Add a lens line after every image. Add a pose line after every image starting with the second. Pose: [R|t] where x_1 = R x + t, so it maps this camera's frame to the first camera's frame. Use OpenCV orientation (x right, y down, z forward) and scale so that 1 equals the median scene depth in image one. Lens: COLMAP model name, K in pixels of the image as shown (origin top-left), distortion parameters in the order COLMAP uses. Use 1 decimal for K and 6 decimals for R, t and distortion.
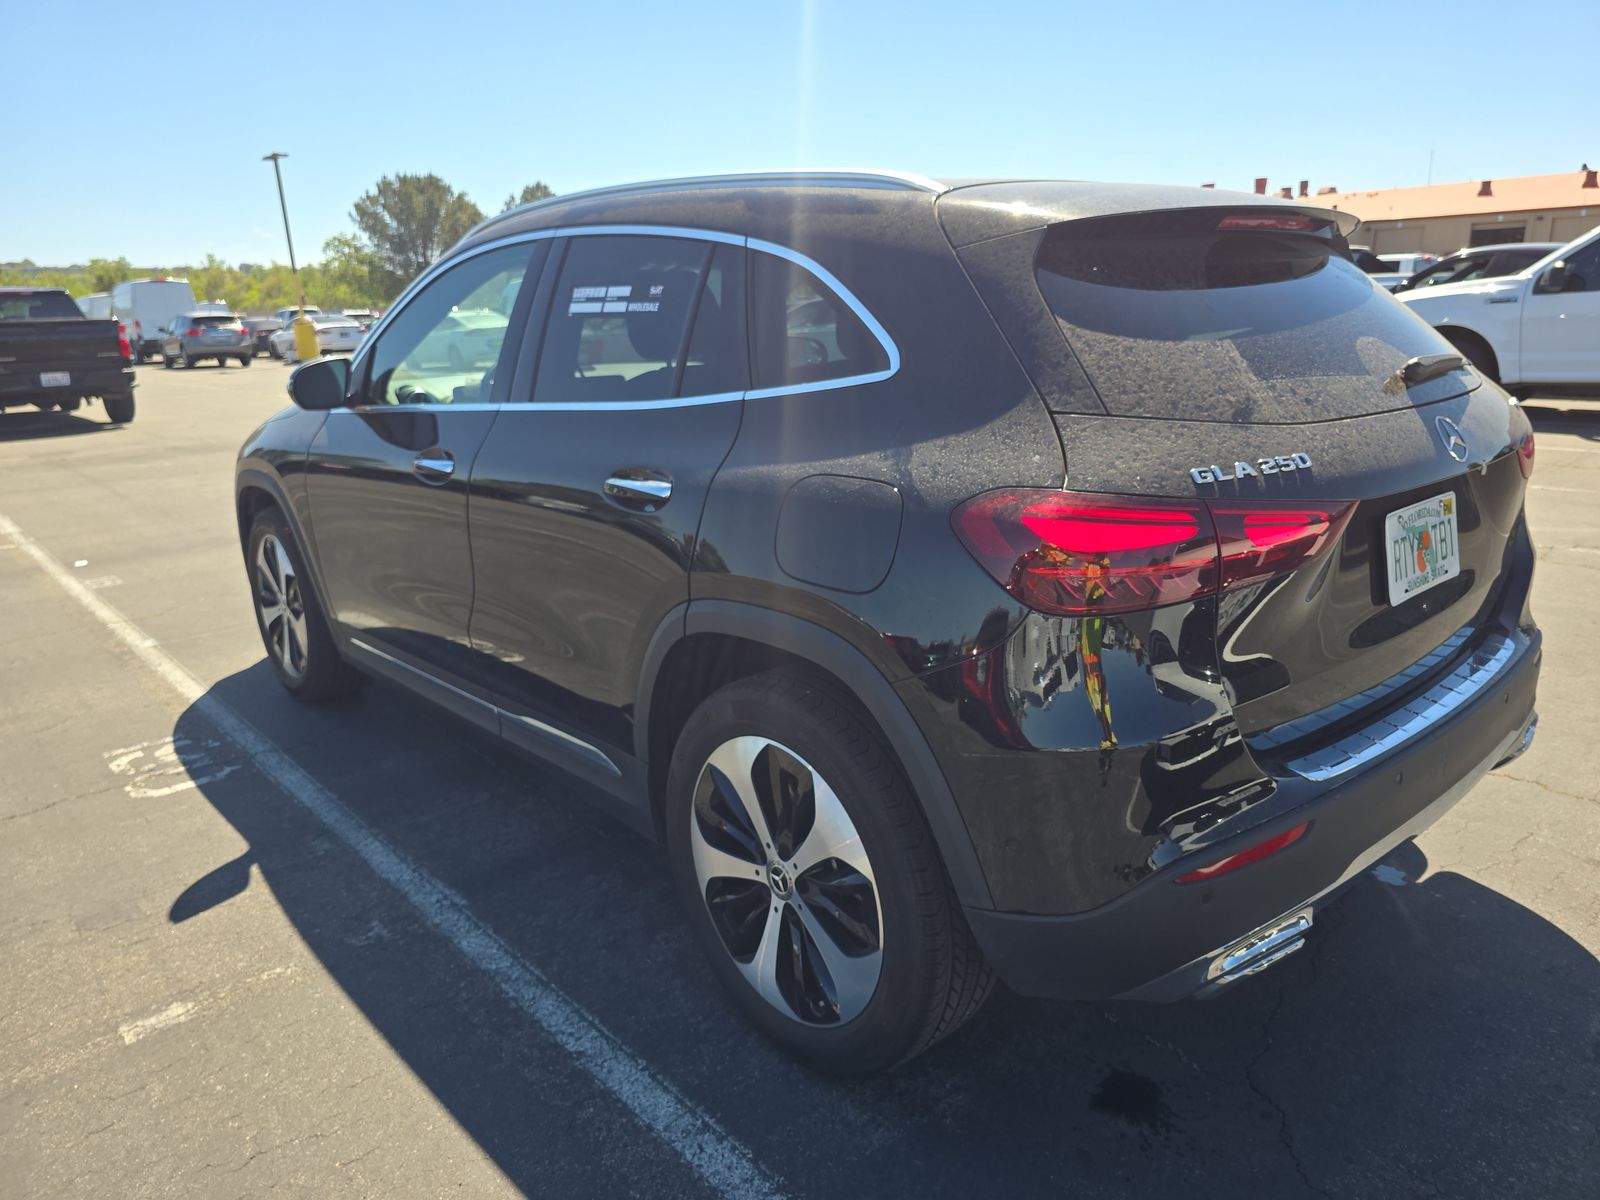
lens RADIAL K [[1069.5, 0, 818.2], [0, 1069.5, 600.1], [0, 0, 1]] dist [0.008020, 0.001558]
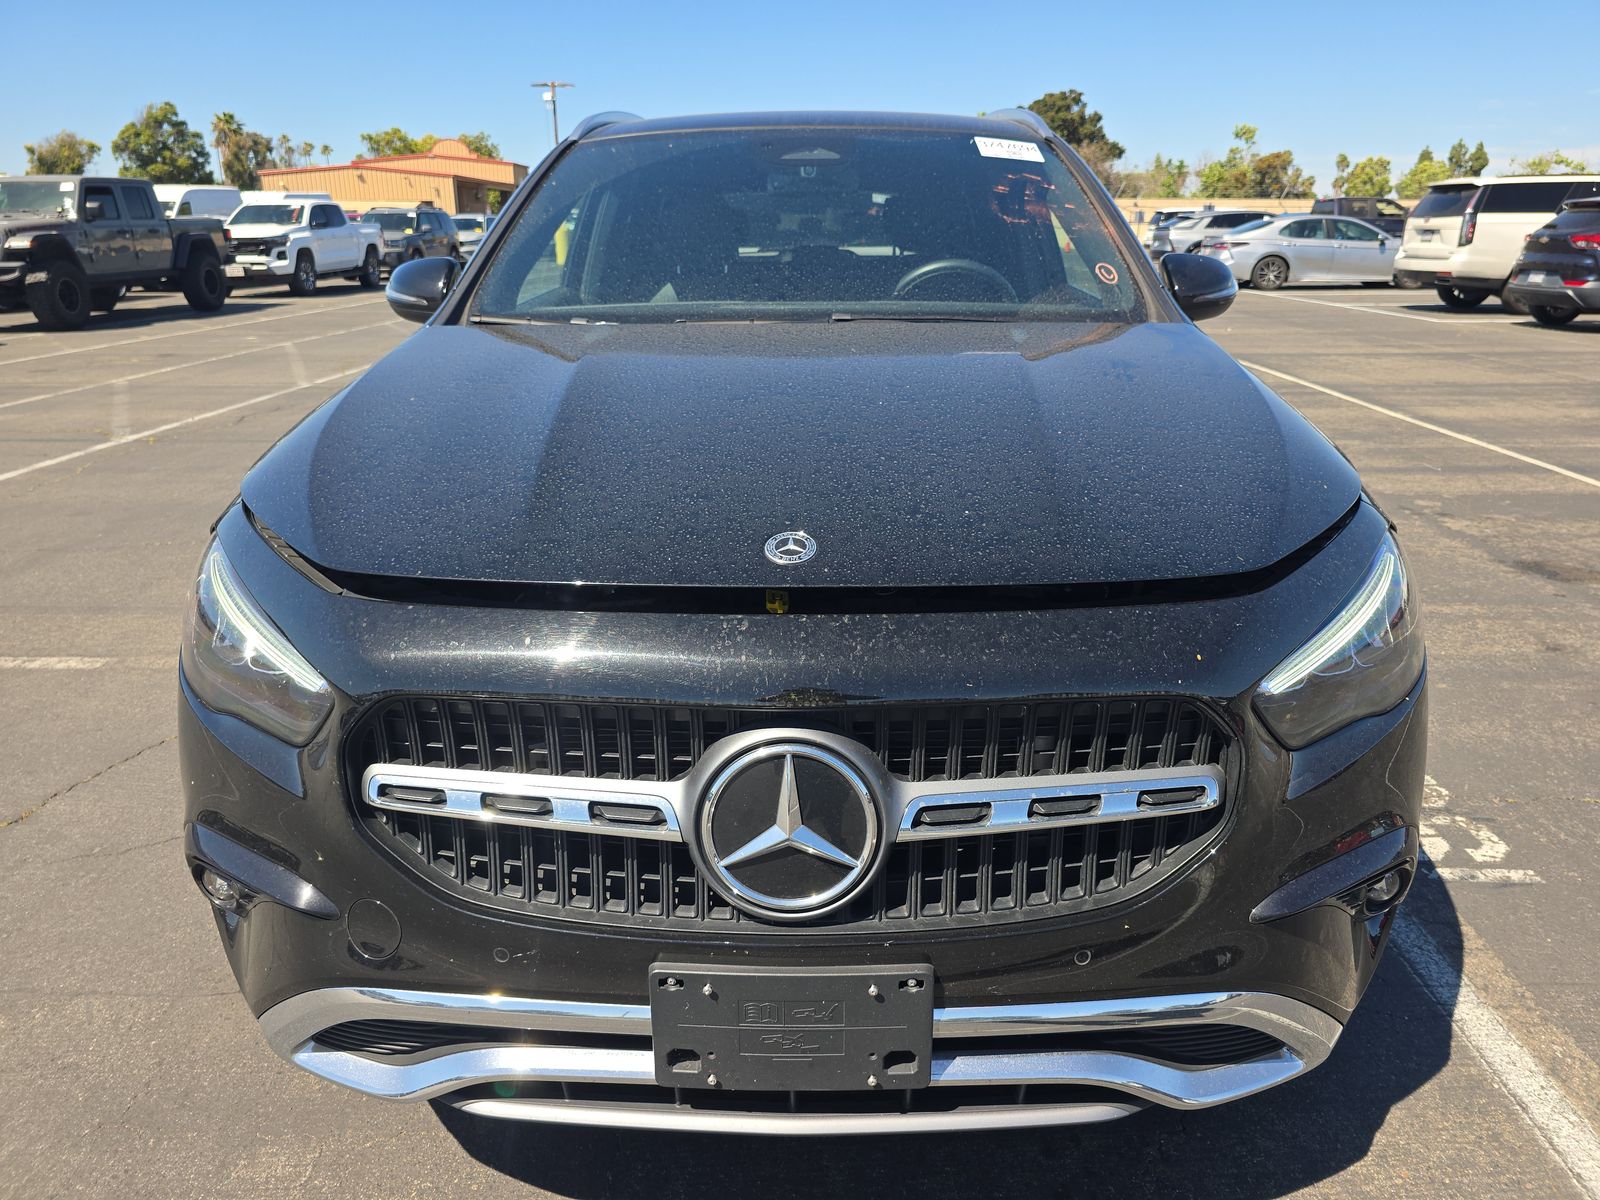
lens RADIAL K [[1069.5, 0, 818.2], [0, 1069.5, 600.1], [0, 0, 1]] dist [0.008020, 0.001558]
pose [[-0.723755, -0.177246, 0.666905, -0.863101], [0.225039, 0.852988, 0.470924, -0.446009], [-0.652331, 0.490913, -0.577467, 1.794712]]
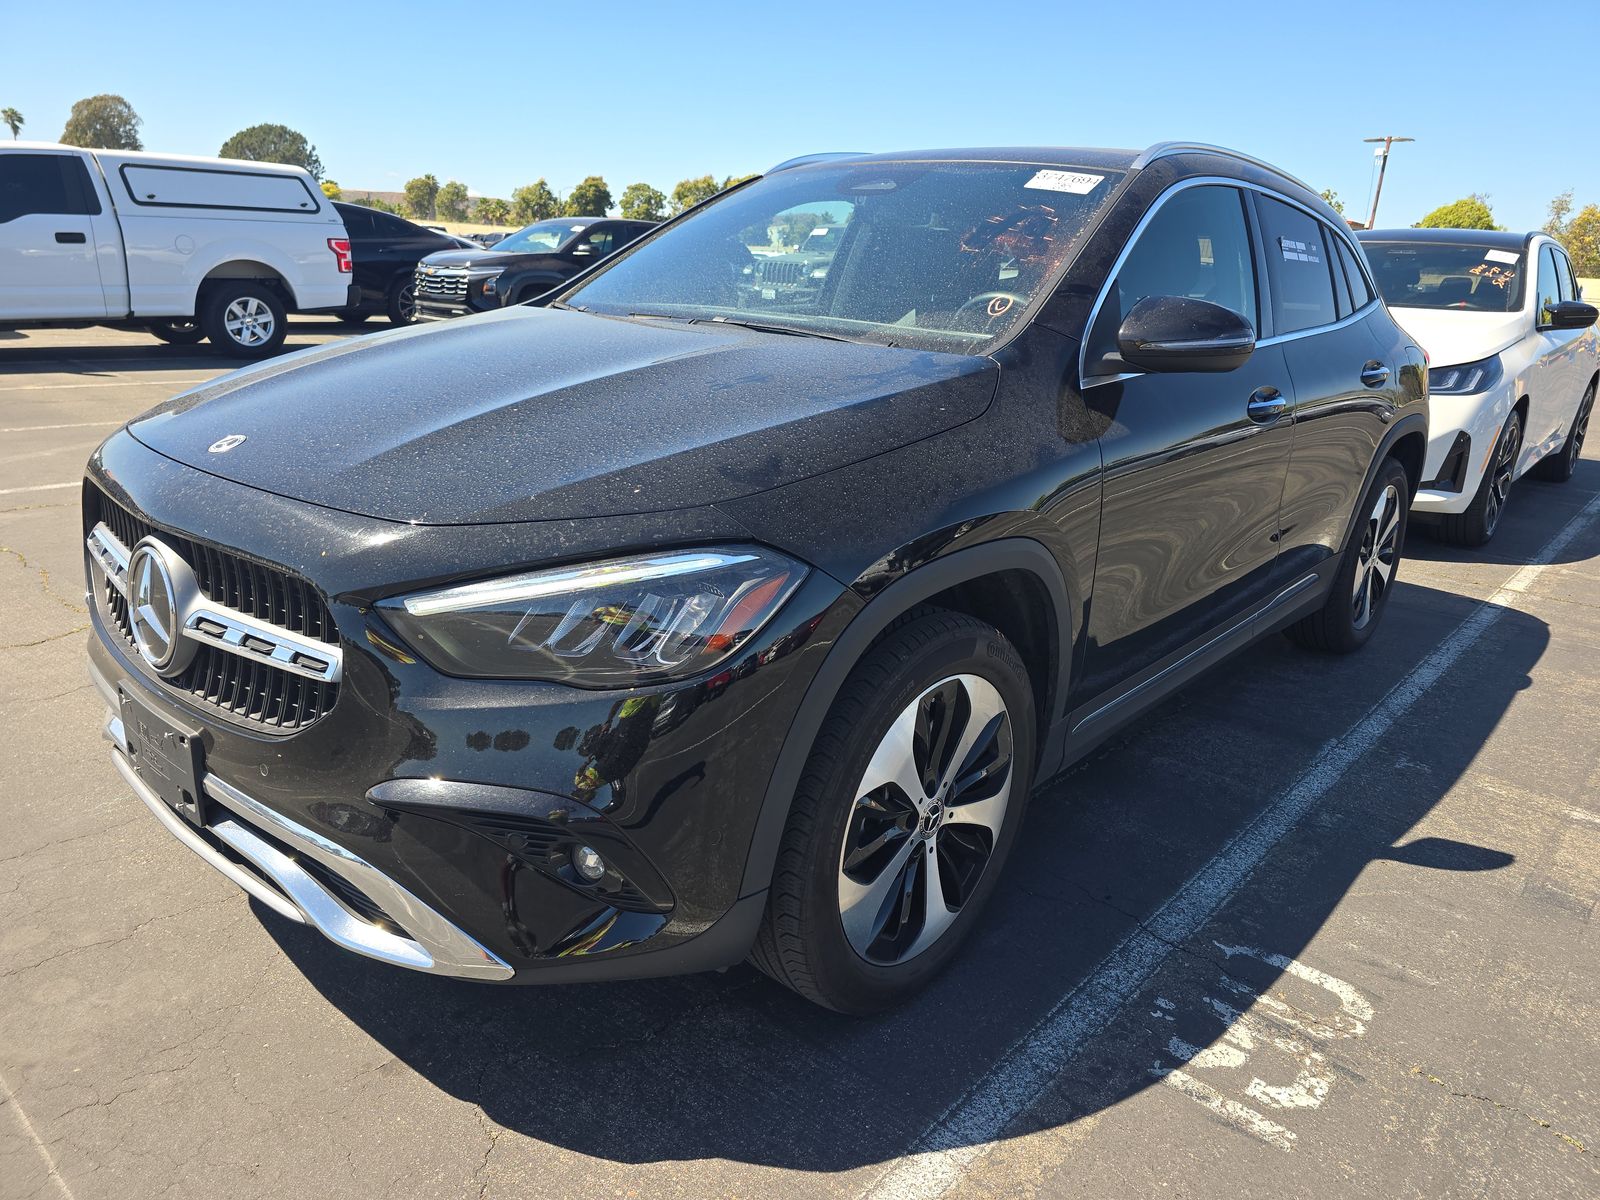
lens RADIAL K [[1069.5, 0, 818.2], [0, 1069.5, 600.1], [0, 0, 1]] dist [0.008020, 0.001558]
pose [[-0.109435, -0.254110, 0.960964, -1.182551], [0.231519, 0.933665, 0.273256, -0.286635], [-0.966656, 0.252385, -0.043344, 1.331349]]
